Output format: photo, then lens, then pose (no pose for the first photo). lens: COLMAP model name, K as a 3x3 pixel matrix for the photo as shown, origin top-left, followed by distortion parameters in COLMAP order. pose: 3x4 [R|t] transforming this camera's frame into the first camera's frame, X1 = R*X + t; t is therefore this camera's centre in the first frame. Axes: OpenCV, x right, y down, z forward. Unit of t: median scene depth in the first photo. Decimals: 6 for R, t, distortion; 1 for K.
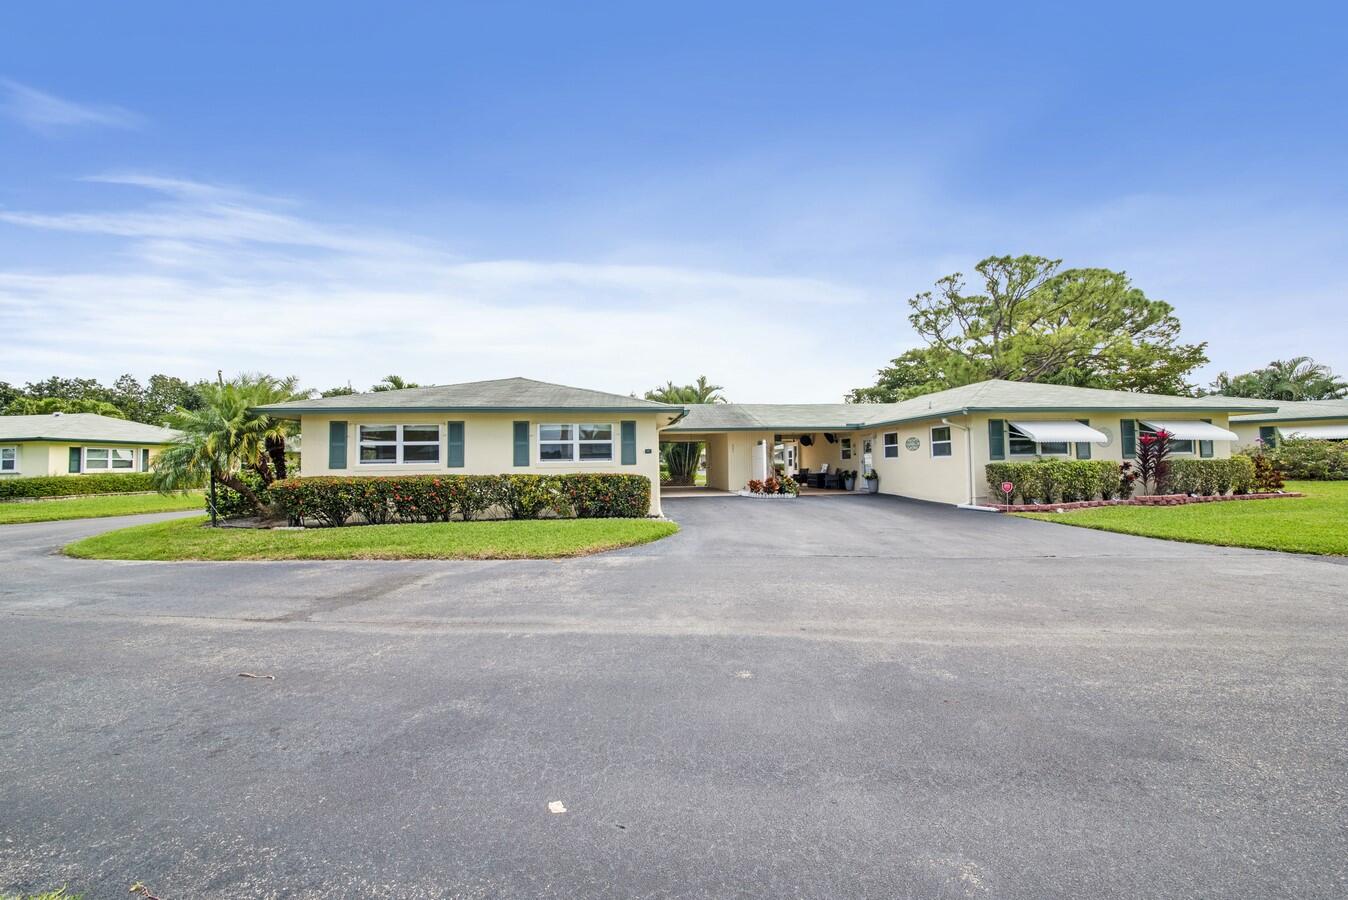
lens RADIAL K [[472.5, 0, 674.0], [0, 472.5, 450.0], [0, 0, 1]] dist [0.022409, -0.005411]
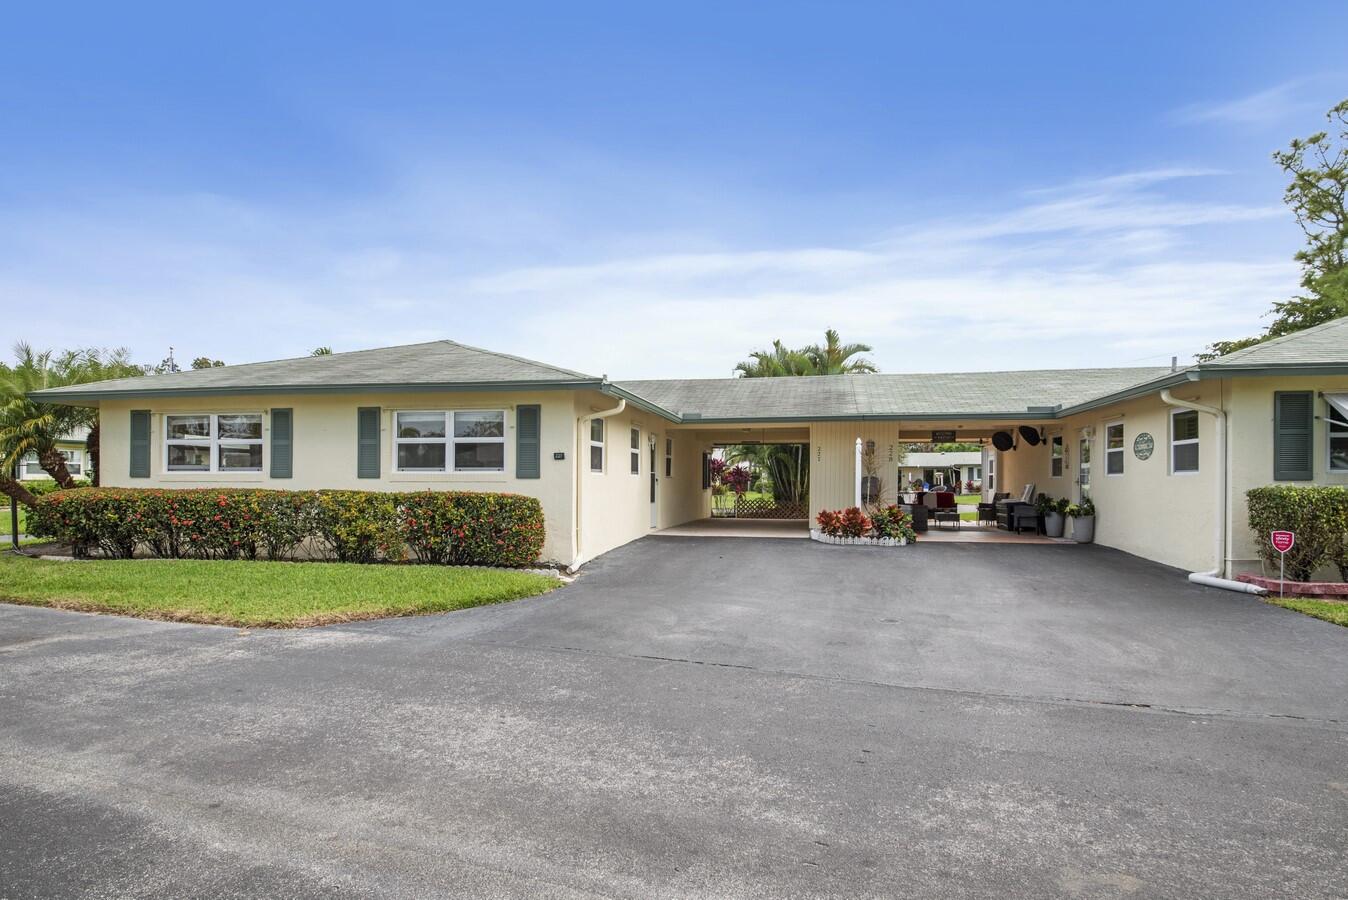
lens RADIAL K [[760.4, 0, 672.9], [0, 760.4, 471.0], [0, 0, 1]] dist [0.018338, -0.000982]
pose [[0.955994, 0.012718, -0.293111, 0.361191], [-0.007599, 0.999798, 0.018597, 0.002298], [0.293288, -0.015552, 0.955898, 0.139367]]
